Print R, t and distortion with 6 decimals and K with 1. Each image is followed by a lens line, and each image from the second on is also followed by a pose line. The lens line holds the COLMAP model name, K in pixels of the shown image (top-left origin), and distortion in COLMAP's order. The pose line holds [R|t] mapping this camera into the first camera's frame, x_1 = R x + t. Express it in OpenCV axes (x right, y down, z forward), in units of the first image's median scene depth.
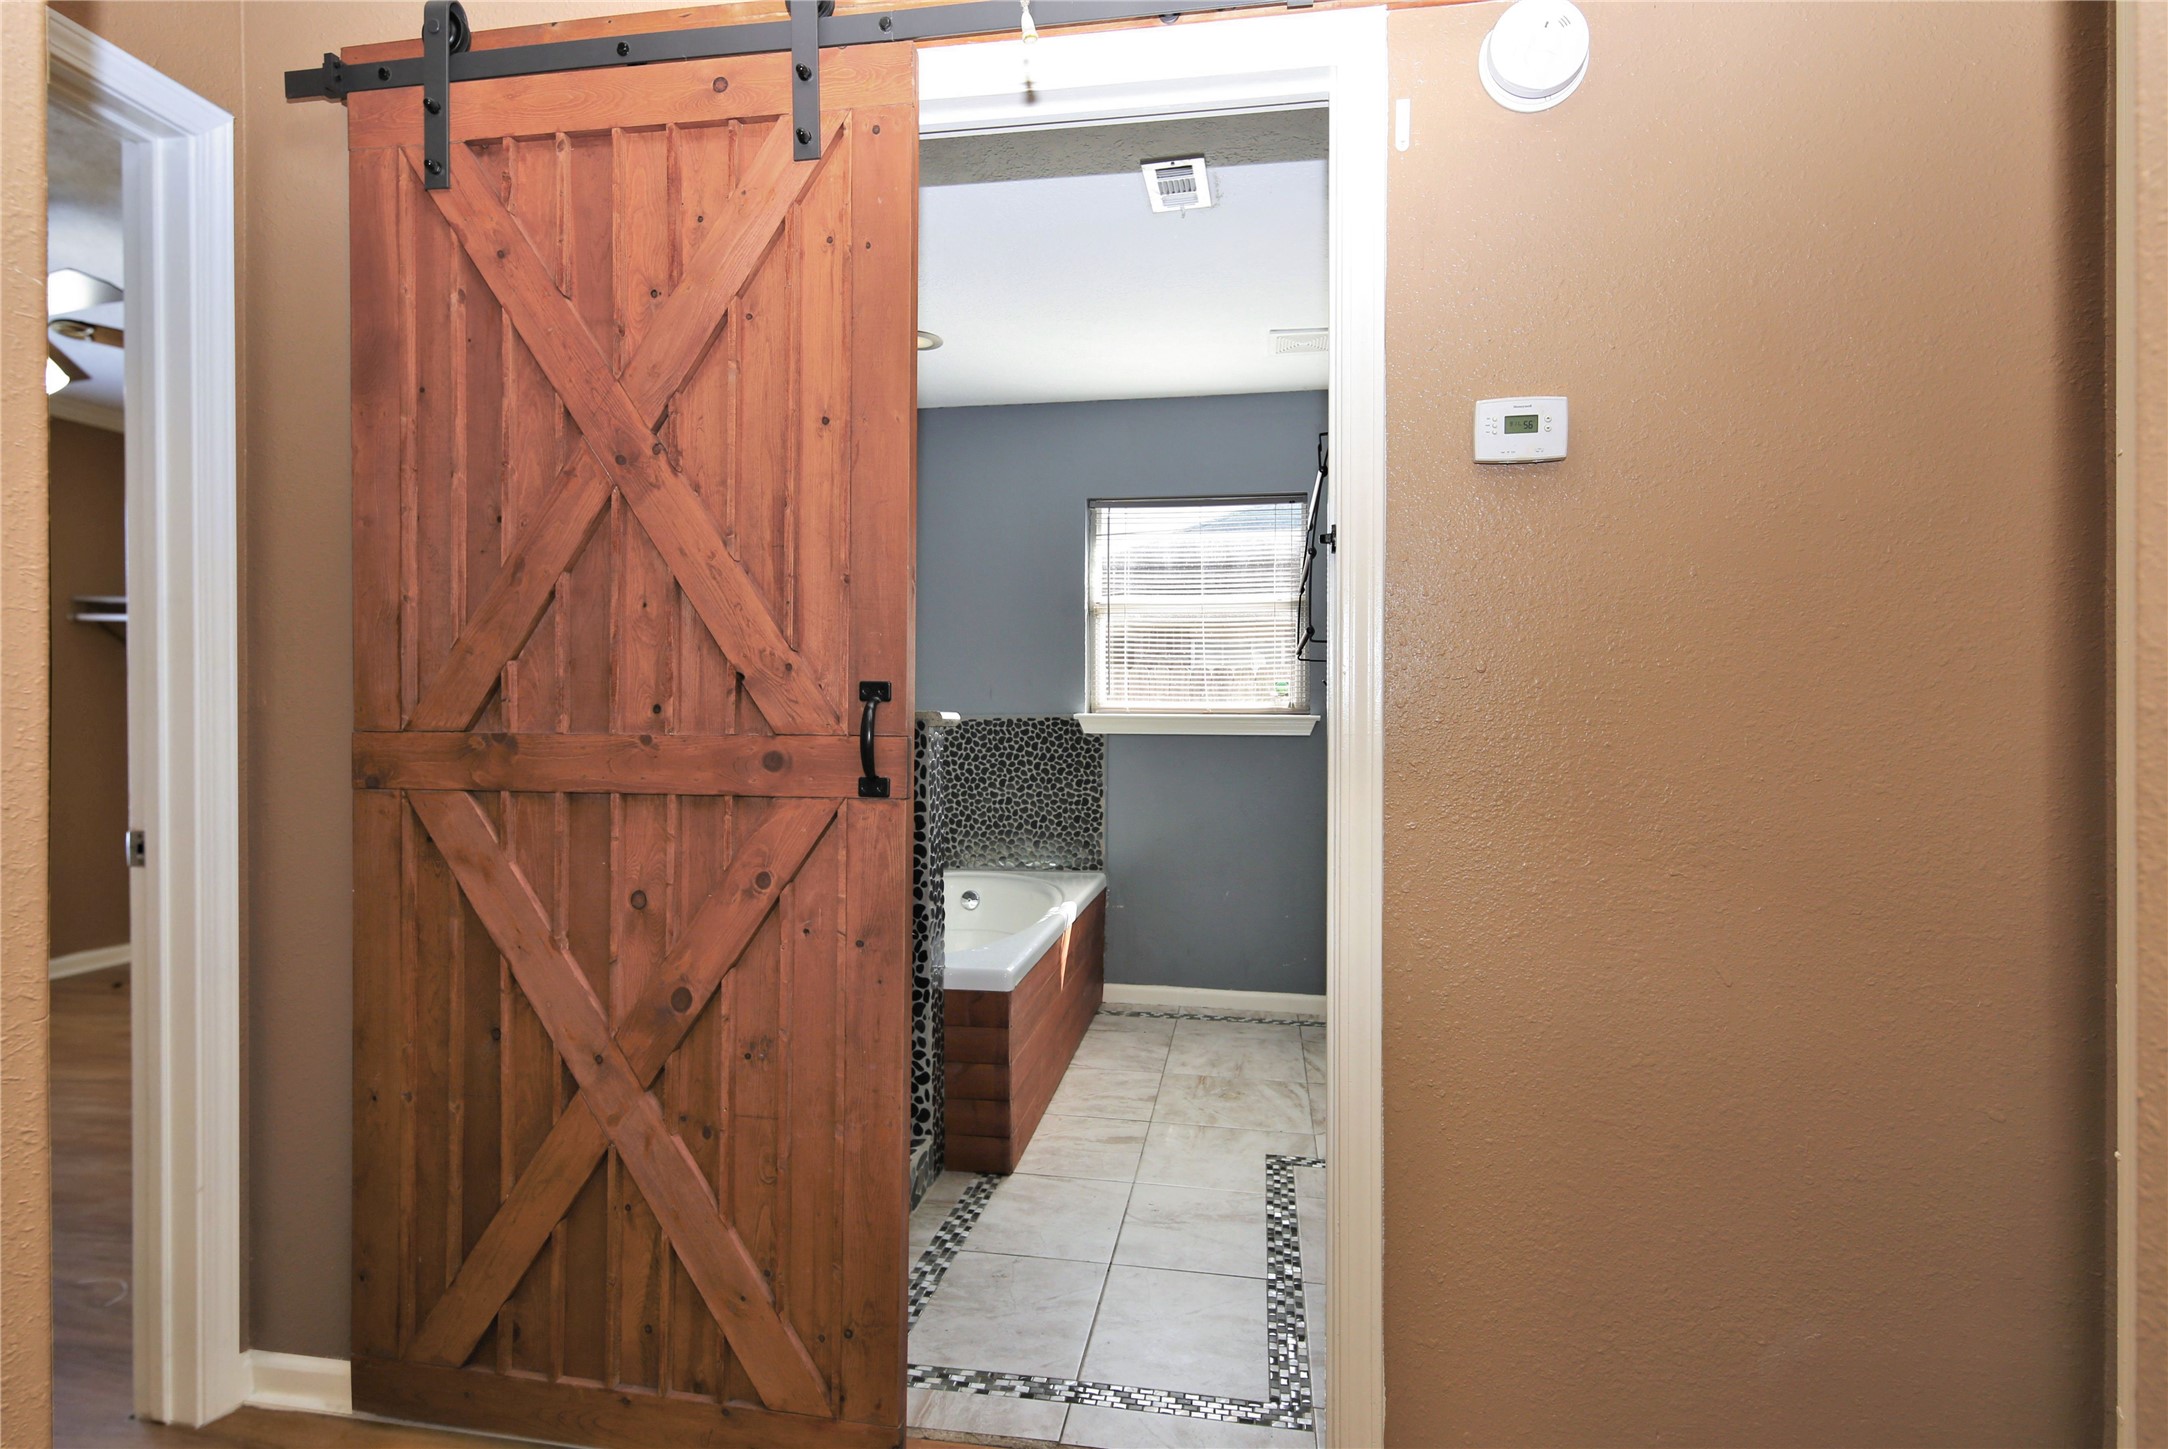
lens RADIAL K [[1148.0, 0, 1079.2], [0, 1148.0, 726.3], [0, 0, 1]] dist [0.013700, 0.000878]
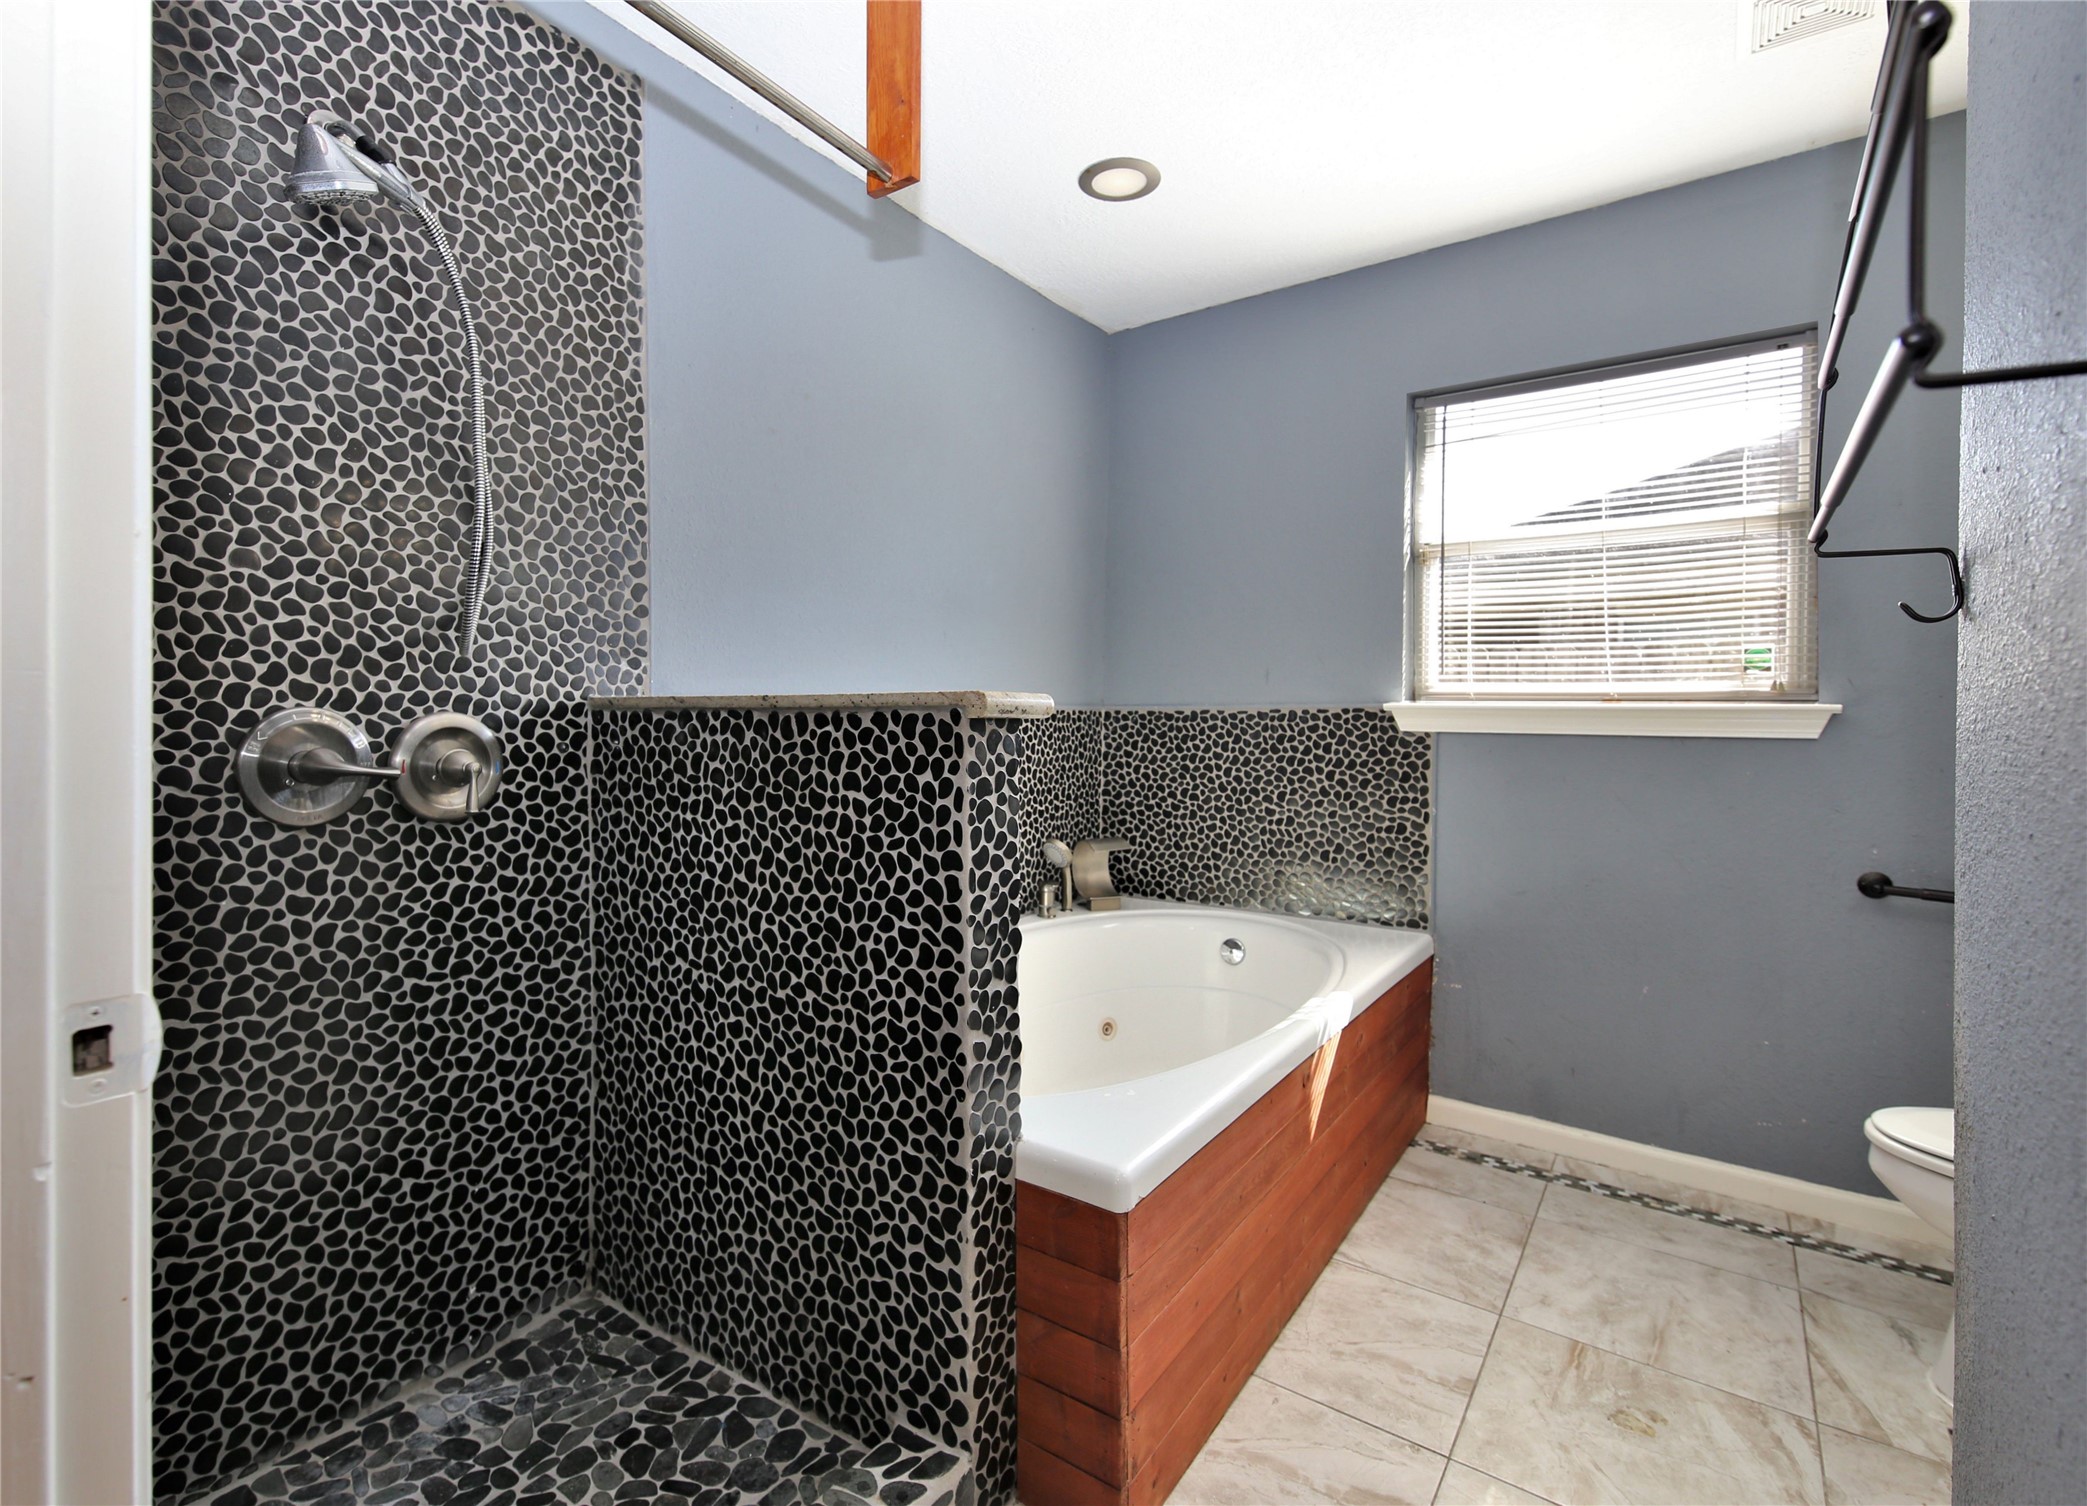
lens RADIAL K [[979.4, 0, 998.1], [0, 979.4, 722.7], [0, 0, 1]] dist [0.018930, -0.005022]
pose [[0.887986, 0.006133, -0.459829, 0.064570], [-0.005115, 0.999981, 0.003460, 0.000472], [0.459842, -0.000720, 0.888001, 0.373323]]
